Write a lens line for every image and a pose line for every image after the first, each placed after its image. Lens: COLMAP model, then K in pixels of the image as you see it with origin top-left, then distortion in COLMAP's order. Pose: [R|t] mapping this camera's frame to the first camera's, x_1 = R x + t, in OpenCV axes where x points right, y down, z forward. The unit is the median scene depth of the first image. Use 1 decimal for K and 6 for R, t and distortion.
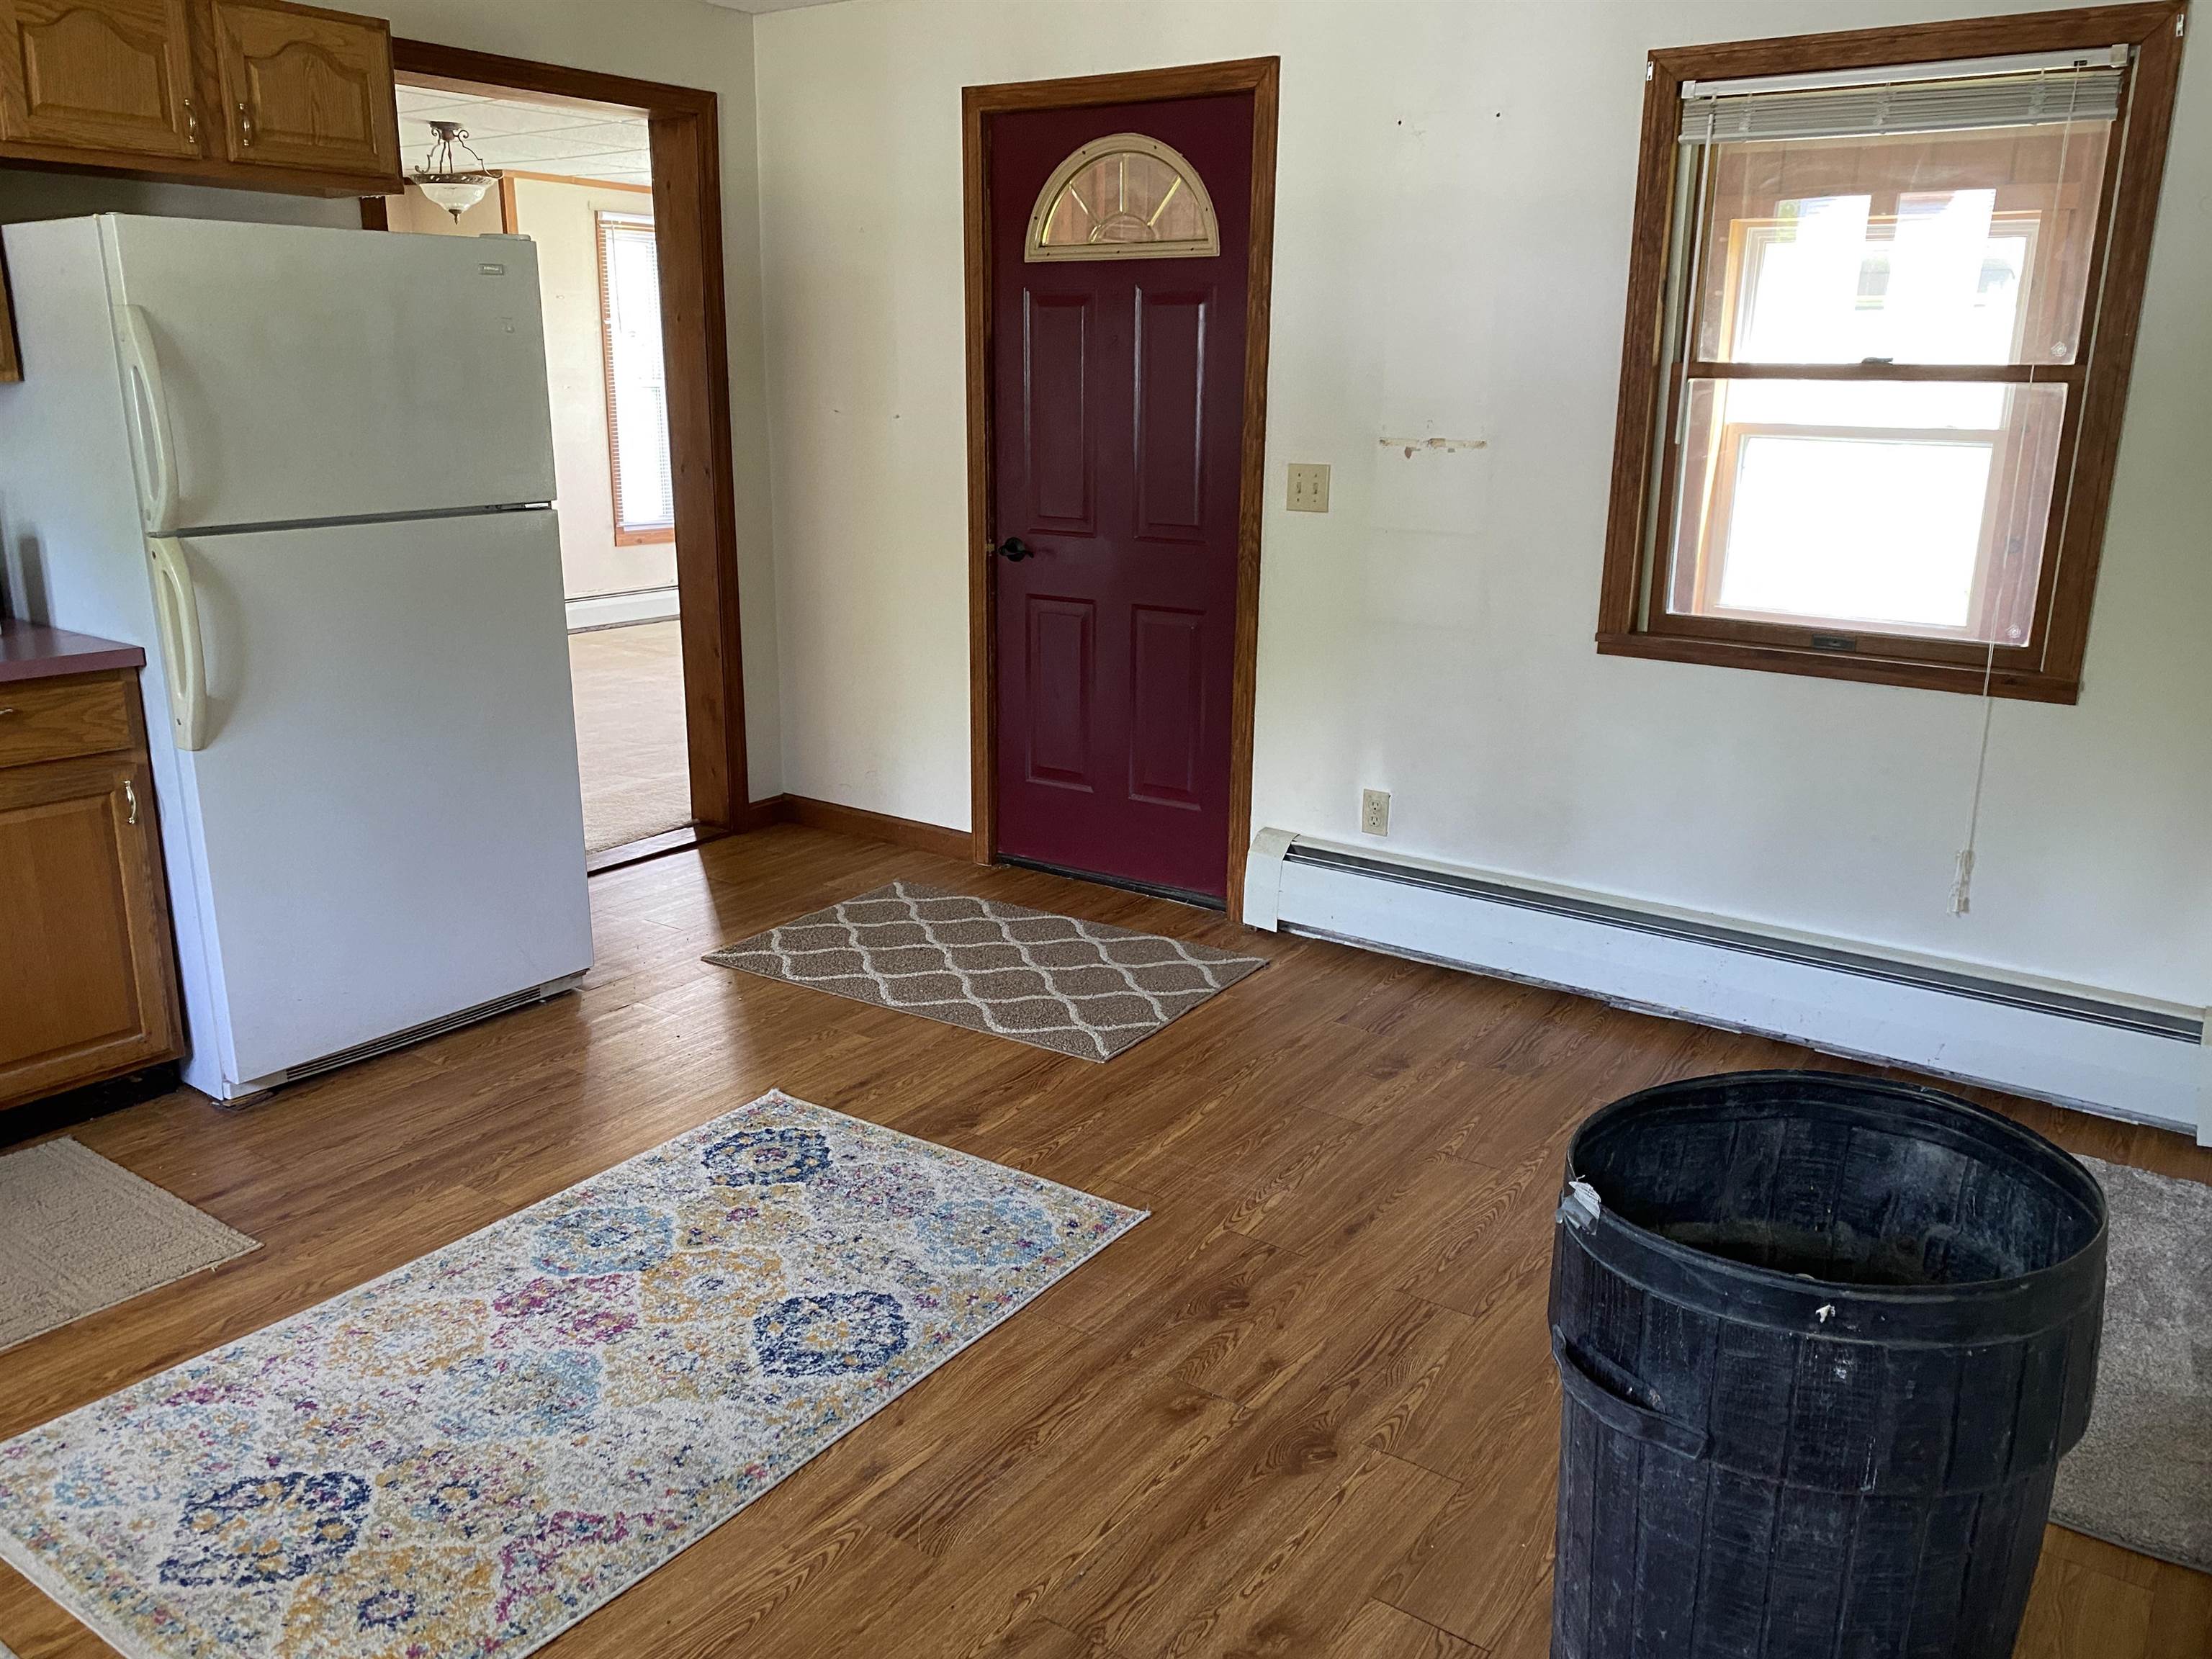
lens RADIAL K [[1689.3, 0, 1106.0], [0, 1689.3, 829.5], [0, 0, 1]] dist [0.004408, 0.002065]
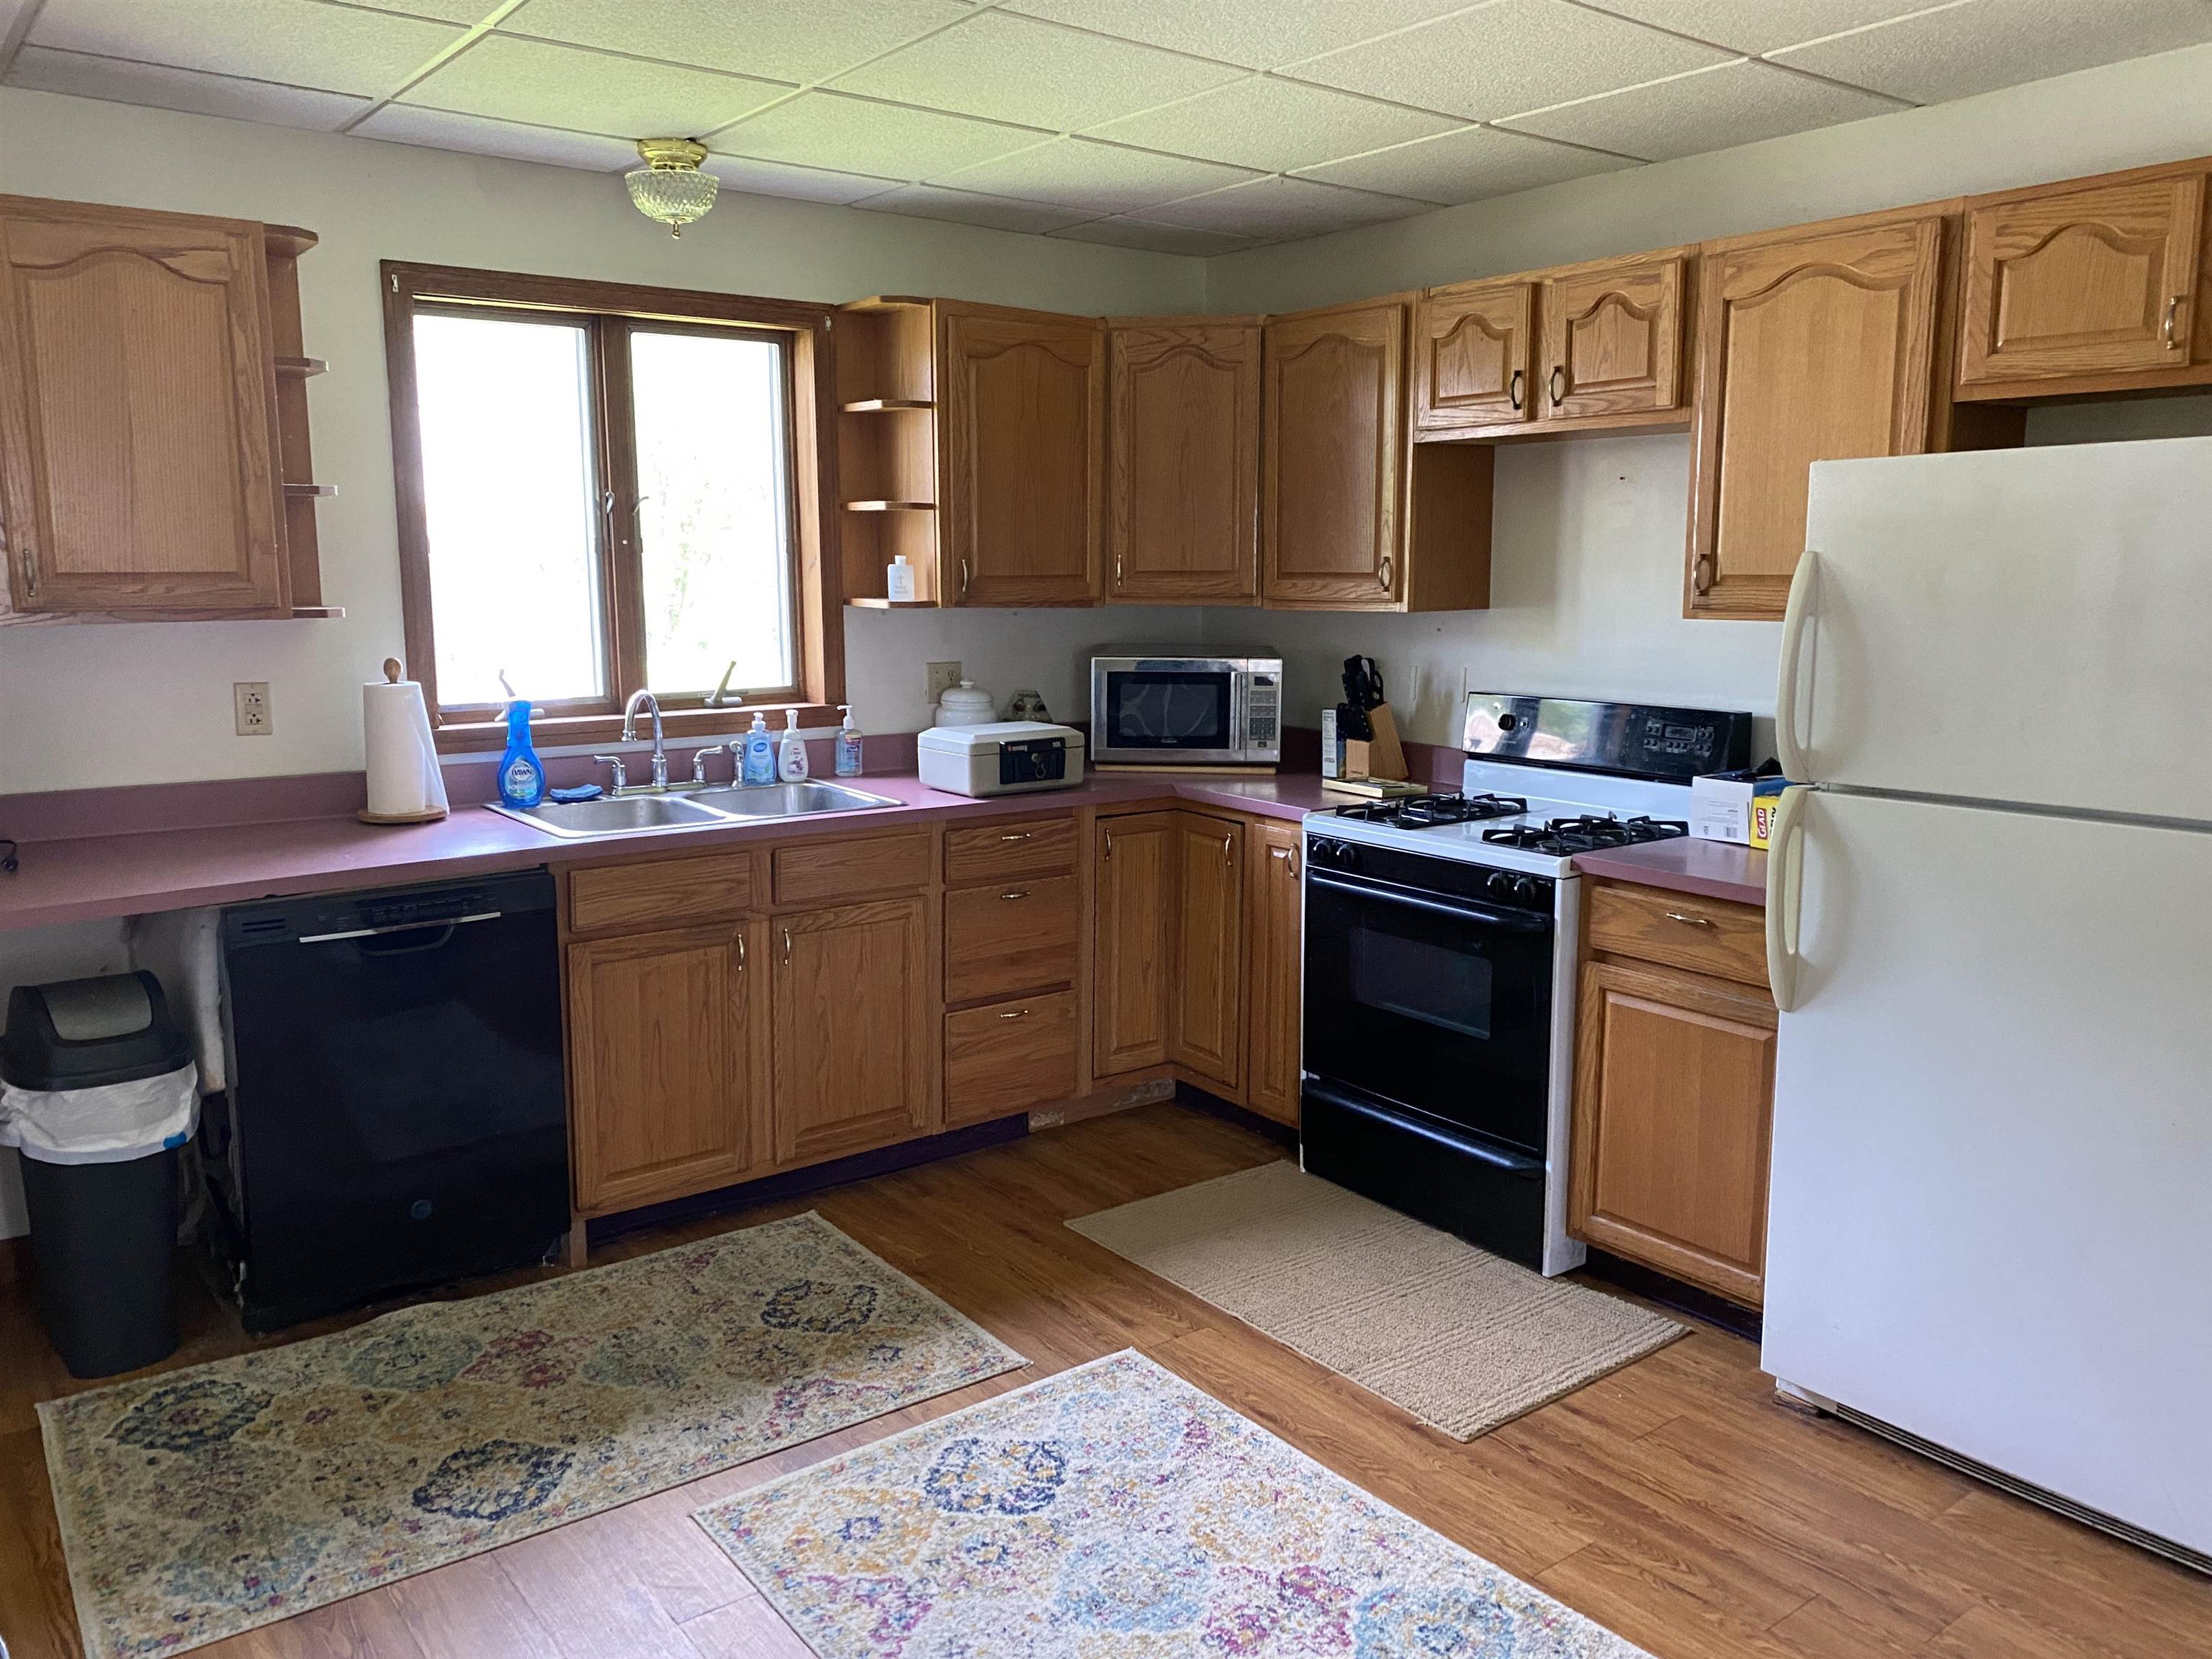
lens RADIAL K [[1689.3, 0, 1106.0], [0, 1689.3, 829.5], [0, 0, 1]] dist [0.004408, 0.002065]
pose [[-0.278016, 0.146093, -0.949402, 0.450340], [-0.260488, 0.939865, 0.220905, -0.254907], [0.924583, 0.308723, -0.223242, 0.848971]]
